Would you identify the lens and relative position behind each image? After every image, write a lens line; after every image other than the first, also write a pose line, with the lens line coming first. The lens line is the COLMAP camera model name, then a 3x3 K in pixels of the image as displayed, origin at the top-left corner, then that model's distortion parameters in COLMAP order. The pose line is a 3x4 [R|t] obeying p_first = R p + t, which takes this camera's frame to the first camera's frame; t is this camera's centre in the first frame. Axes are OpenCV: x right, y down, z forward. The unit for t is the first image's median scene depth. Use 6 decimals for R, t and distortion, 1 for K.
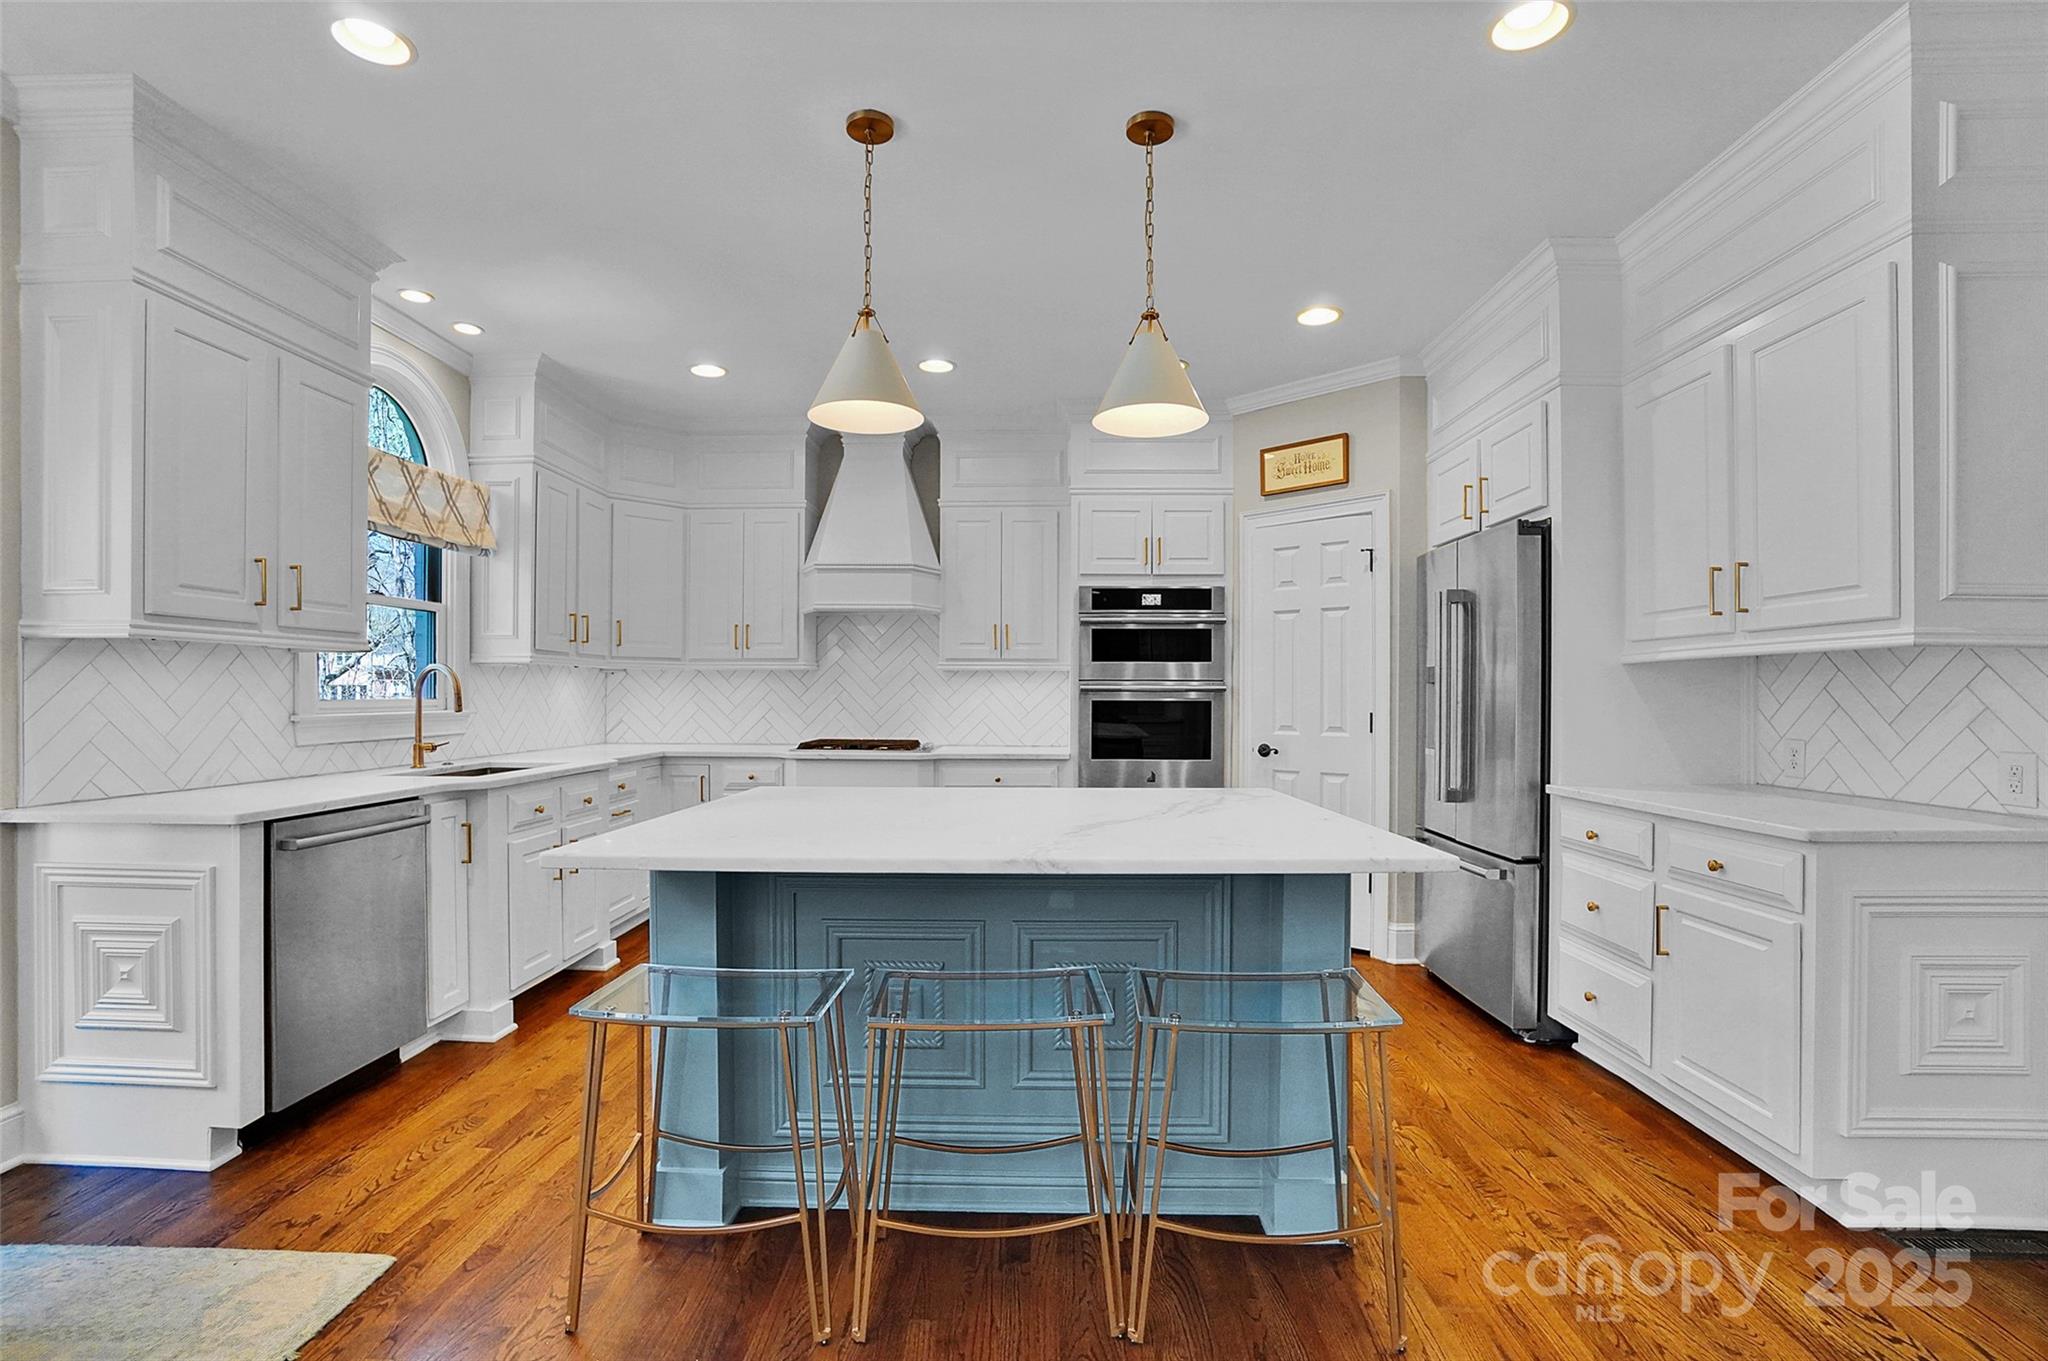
lens RADIAL K [[927.8, 0, 1016.5], [0, 927.8, 698.7], [0, 0, 1]] dist [-0.061633, 0.019048]
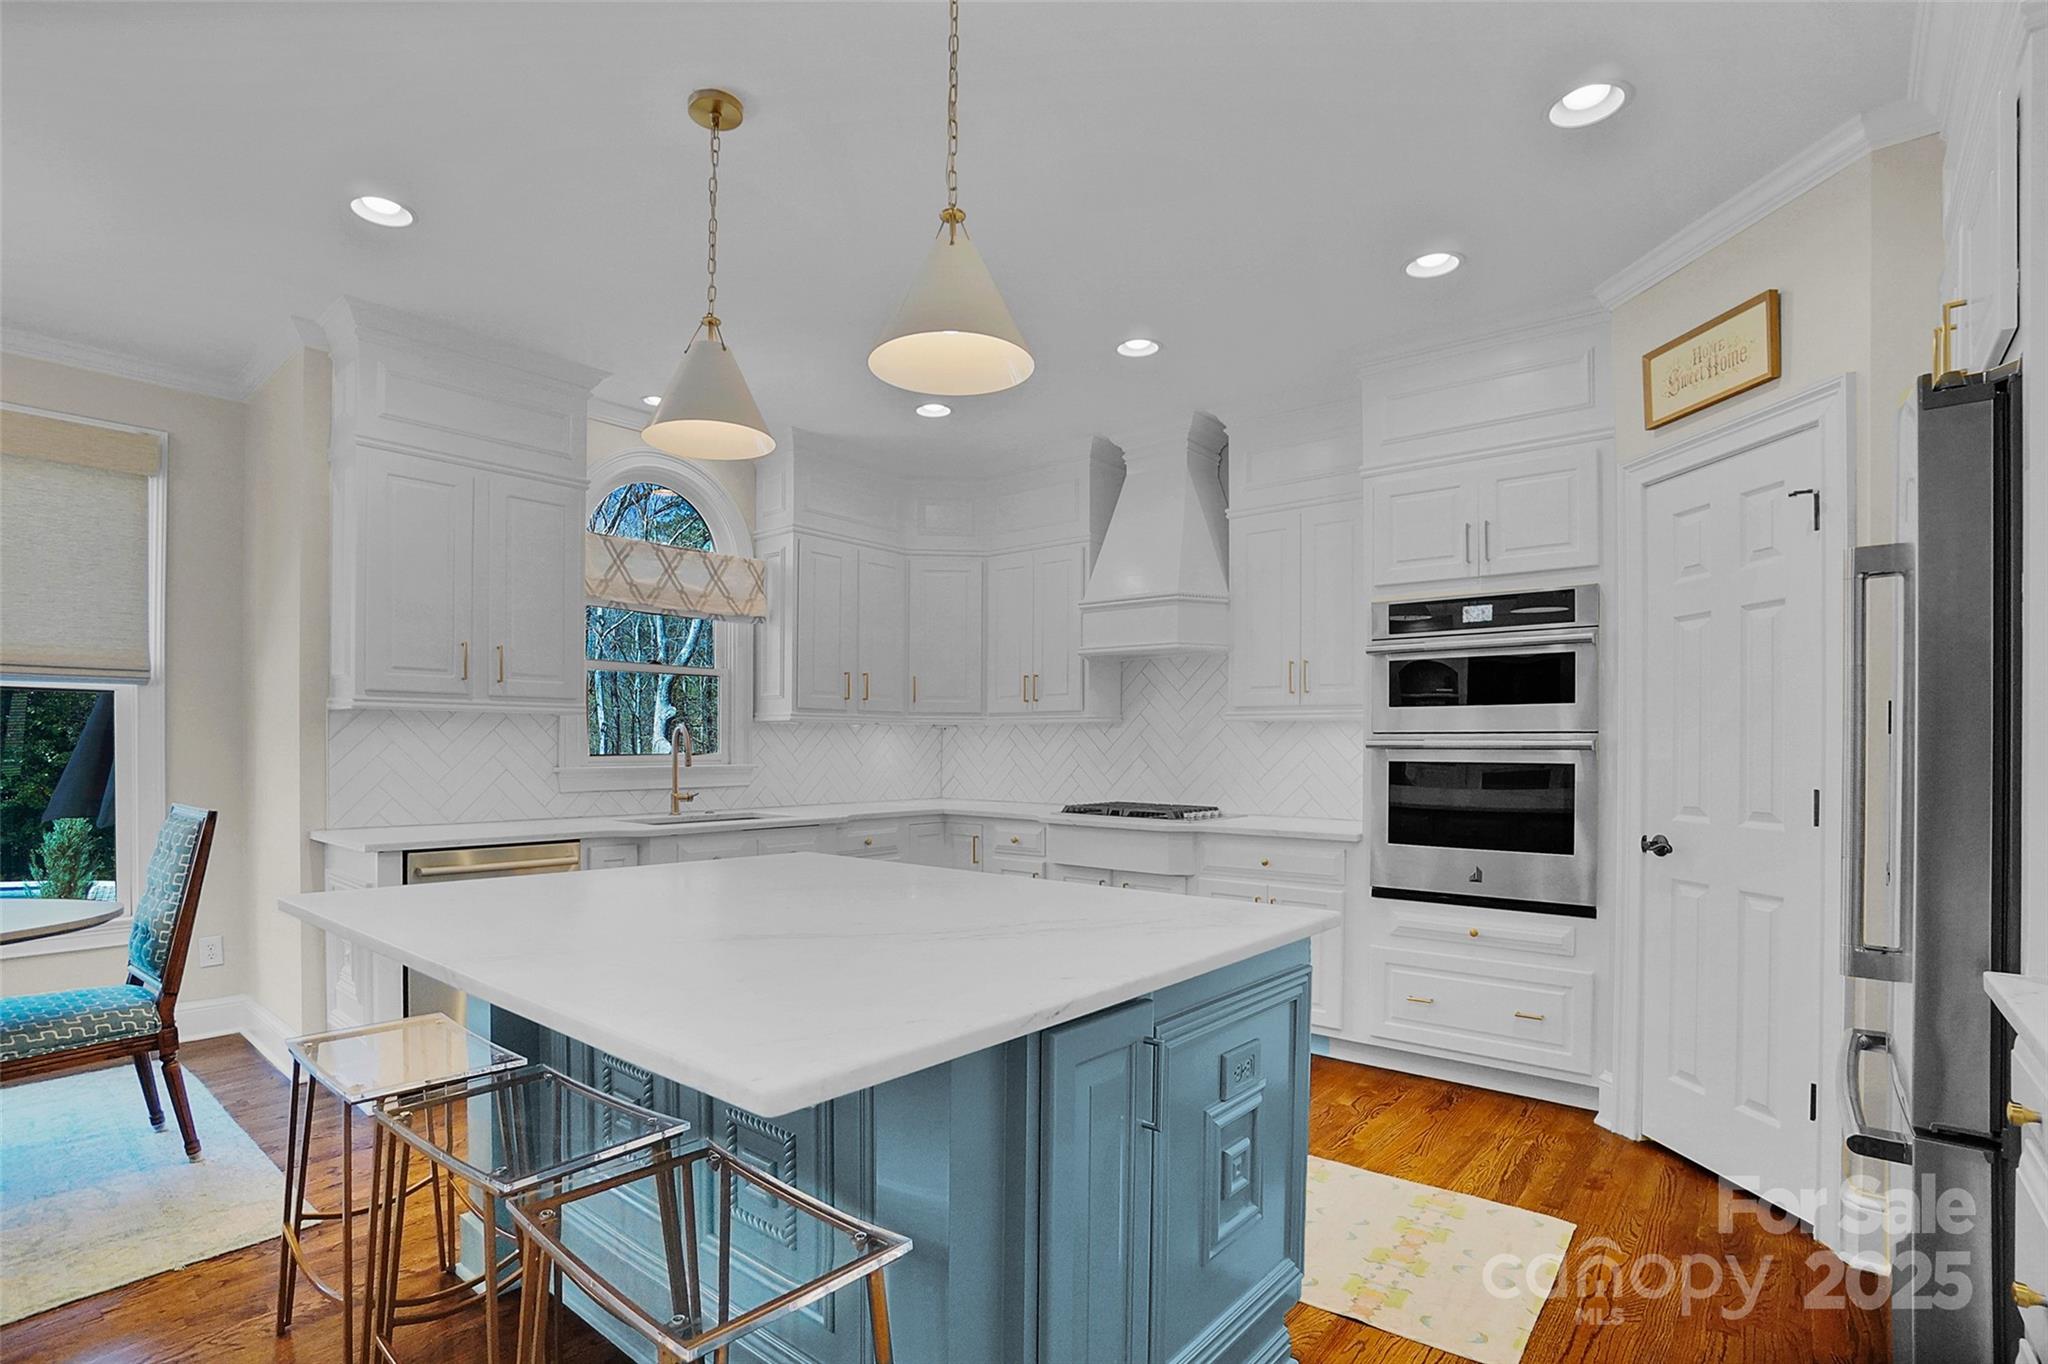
lens RADIAL K [[990.9, 0, 979.0], [0, 990.9, 749.1], [0, 0, 1]] dist [-0.042965, 0.000294]
pose [[0.775511, 0.002683, -0.631329, 0.361863], [-0.005112, 0.999985, -0.002030, -0.004933], [0.631314, 0.004802, 0.775513, 0.245813]]
